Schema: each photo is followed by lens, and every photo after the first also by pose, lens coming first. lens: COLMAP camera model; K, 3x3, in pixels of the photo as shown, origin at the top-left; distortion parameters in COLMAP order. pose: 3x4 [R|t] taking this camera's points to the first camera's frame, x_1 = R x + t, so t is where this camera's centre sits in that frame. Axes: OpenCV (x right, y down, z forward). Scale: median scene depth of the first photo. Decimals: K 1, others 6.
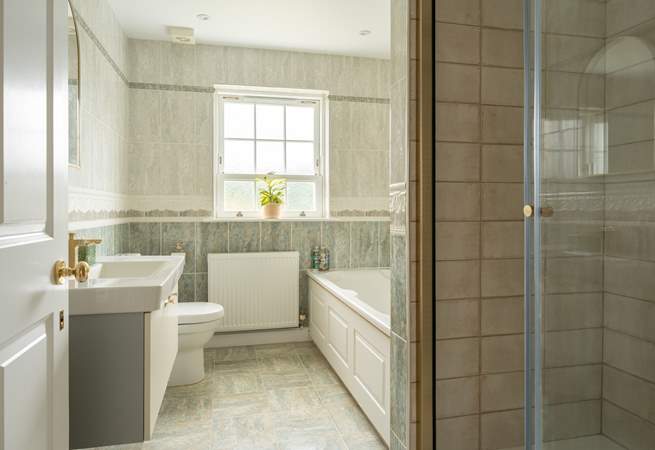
lens RADIAL K [[461.1, 0, 327.3], [0, 461.1, 225.7], [0, 0, 1]] dist [0.000018, -0.000120]
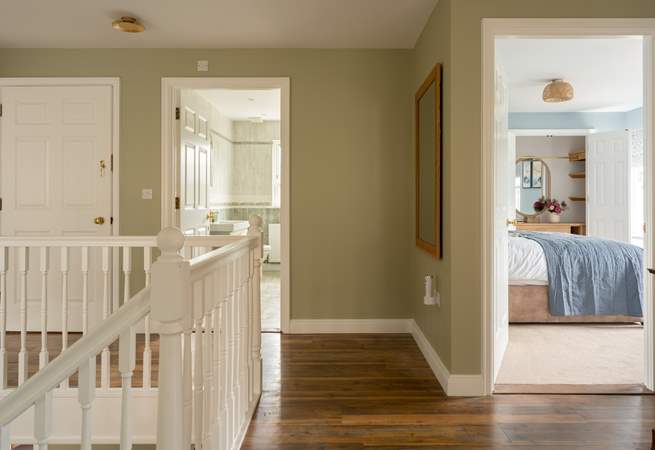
lens RADIAL K [[461.1, 0, 327.5], [0, 461.1, 221.8], [0, 0, 1]] dist [0.000018, -0.000120]
pose [[0.970626, 0.004561, -0.240549, 0.489461], [-0.002181, 0.999946, 0.010157, 0.031856], [0.240582, -0.009334, 0.970584, -0.932657]]
